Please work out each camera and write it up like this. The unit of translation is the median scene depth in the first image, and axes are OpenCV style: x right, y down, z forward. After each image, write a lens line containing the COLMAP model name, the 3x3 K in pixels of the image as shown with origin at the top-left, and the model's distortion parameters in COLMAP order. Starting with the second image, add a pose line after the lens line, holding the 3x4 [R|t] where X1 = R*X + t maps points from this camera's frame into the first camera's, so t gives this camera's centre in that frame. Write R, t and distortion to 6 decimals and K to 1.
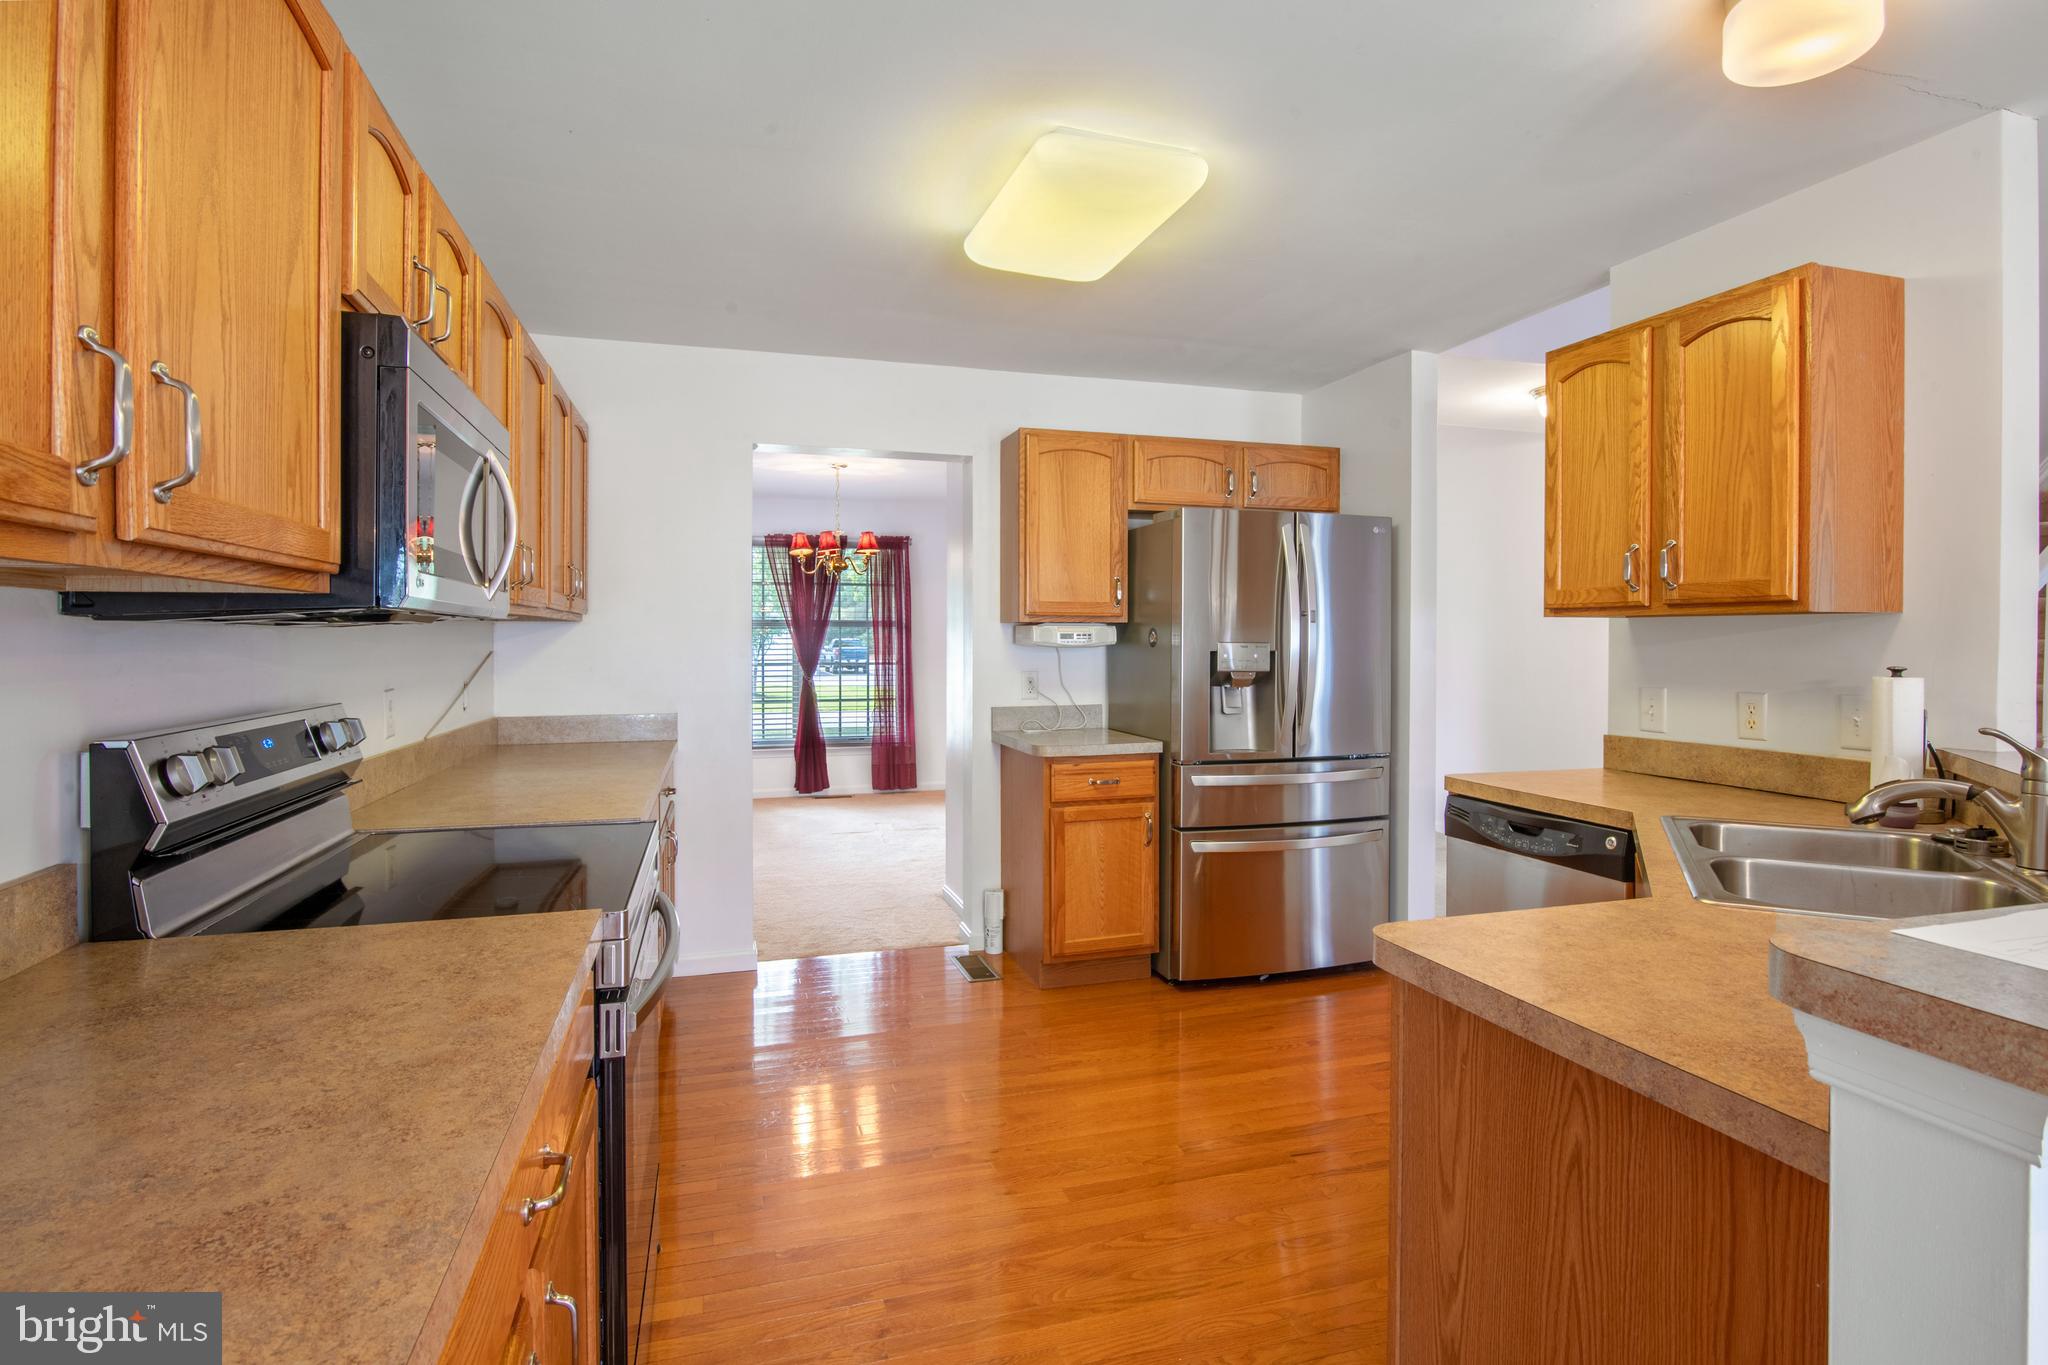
lens RADIAL K [[1021.8, 0, 1030.7], [0, 1021.8, 654.2], [0, 0, 1]] dist [-0.013013, 0.000306]
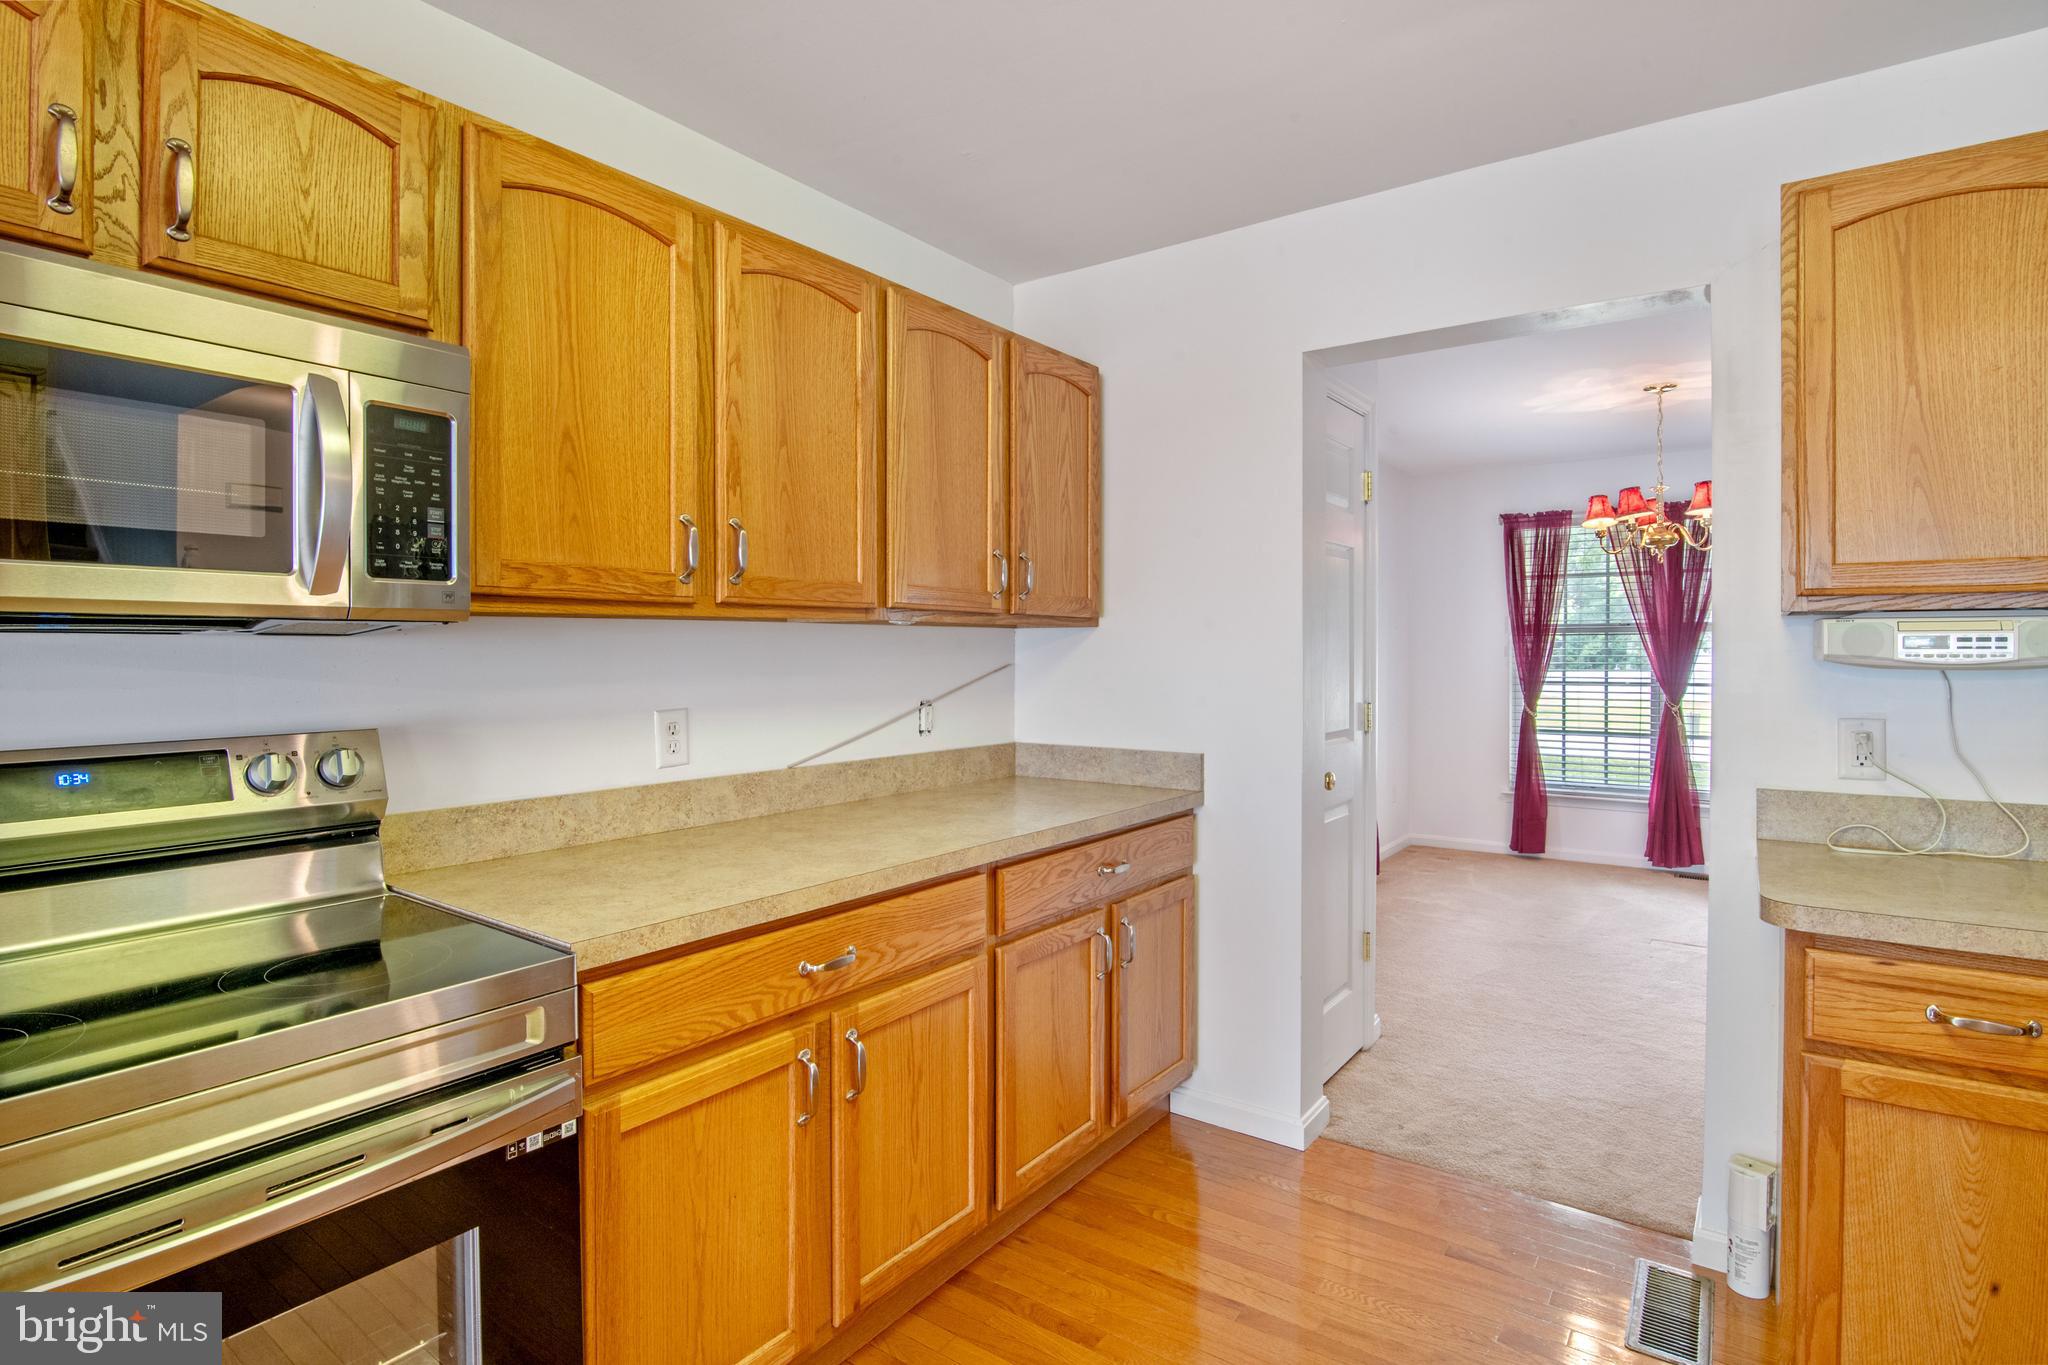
lens RADIAL K [[1021.8, 0, 1030.7], [0, 1021.8, 654.2], [0, 0, 1]] dist [-0.013013, 0.000306]
pose [[0.609898, 0.003714, -0.792471, 0.142532], [-0.011981, 0.999918, -0.004534, -0.006067], [0.792389, 0.012260, 0.609892, 0.453729]]
